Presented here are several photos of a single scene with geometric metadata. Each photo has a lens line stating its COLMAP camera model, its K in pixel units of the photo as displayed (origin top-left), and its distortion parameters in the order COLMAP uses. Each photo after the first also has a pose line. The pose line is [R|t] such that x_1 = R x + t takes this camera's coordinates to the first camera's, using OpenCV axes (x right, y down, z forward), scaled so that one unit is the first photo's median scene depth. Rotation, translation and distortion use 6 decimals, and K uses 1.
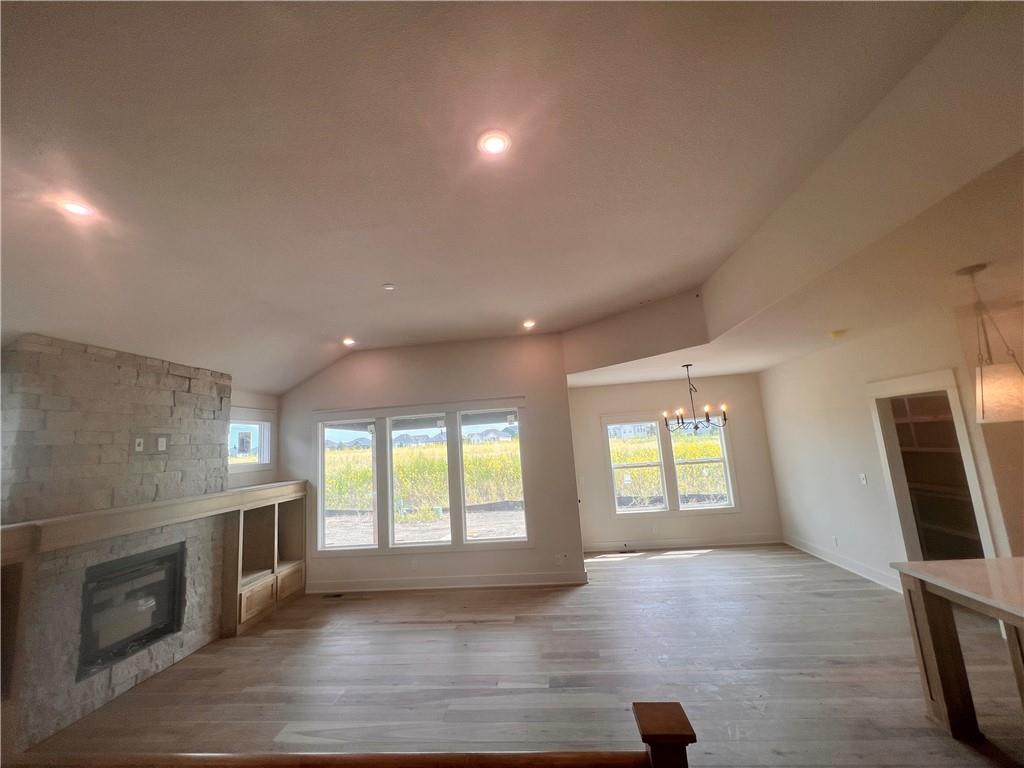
lens RADIAL K [[414.9, 0, 510.2], [0, 414.9, 380.3], [0, 0, 1]] dist [-0.000242, 0.000349]
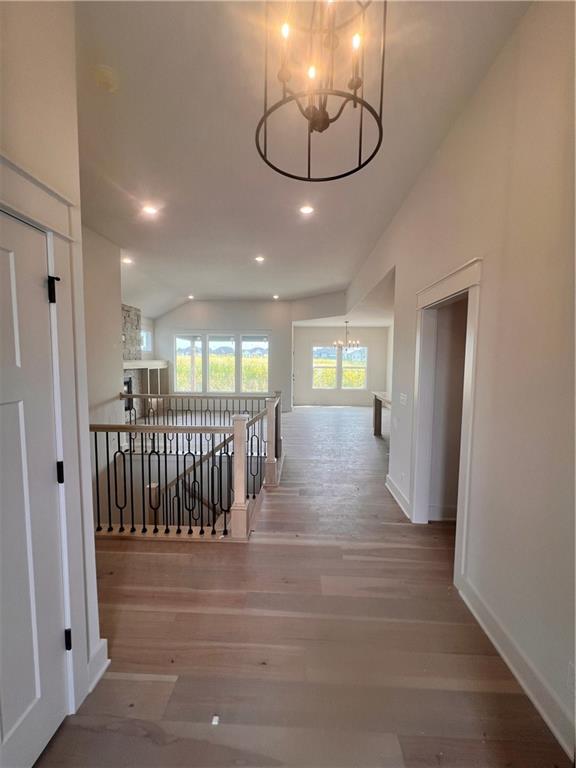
lens RADIAL K [[311.2, 0, 284.7], [0, 311.2, 384.1], [0, 0, 1]] dist [-0.000242, 0.000349]
pose [[0.996045, 0.075530, 0.046797, 0.057596], [-0.084168, 0.970817, 0.224565, -0.069841], [-0.028470, -0.227615, 0.973335, -0.800696]]
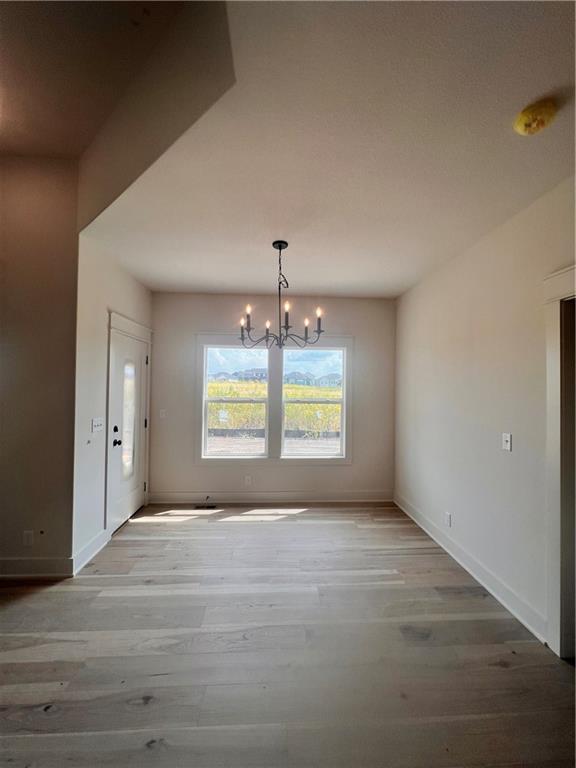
lens RADIAL K [[311.2, 0, 288.6], [0, 311.2, 378.7], [0, 0, 1]] dist [-0.000242, 0.000349]
pose [[0.984733, 0.087492, 0.150486, 0.463372], [-0.105622, 0.987496, 0.117030, 0.128468], [-0.138365, -0.131138, 0.981661, 0.615819]]
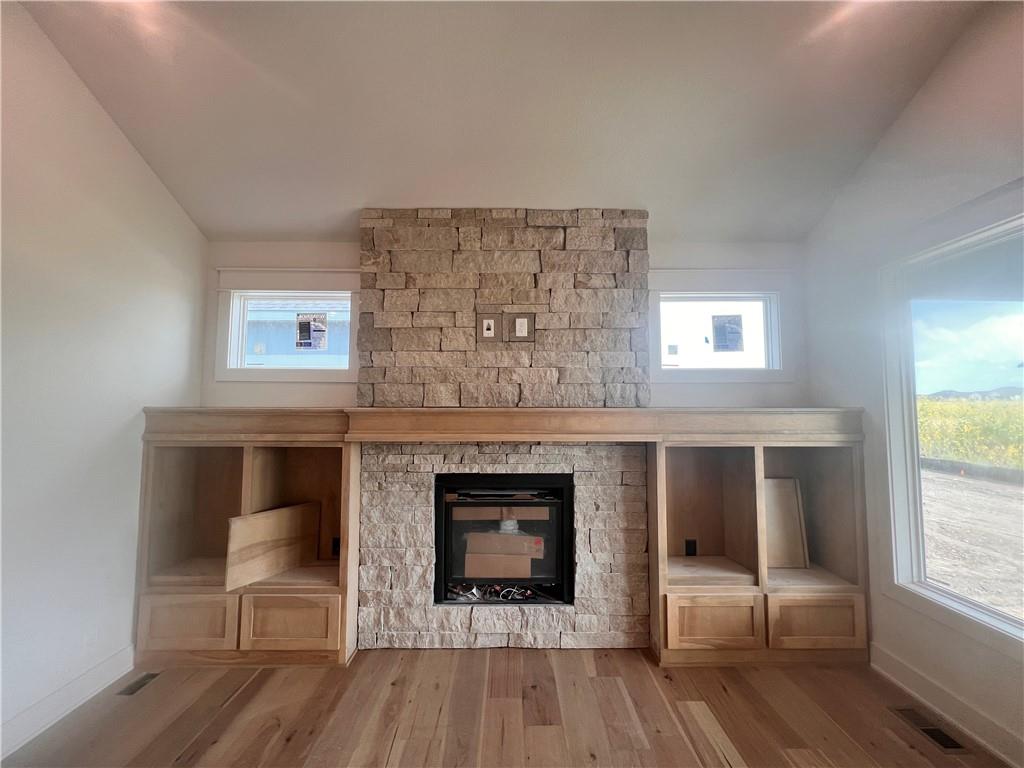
lens RADIAL K [[414.9, 0, 509.6], [0, 414.9, 381.1], [0, 0, 1]] dist [-0.000242, 0.000349]
pose [[0.104337, 0.008707, -0.994504, -0.131946], [0.143939, 0.989301, 0.023762, 0.193056], [0.984071, -0.145627, 0.101968, 0.776526]]
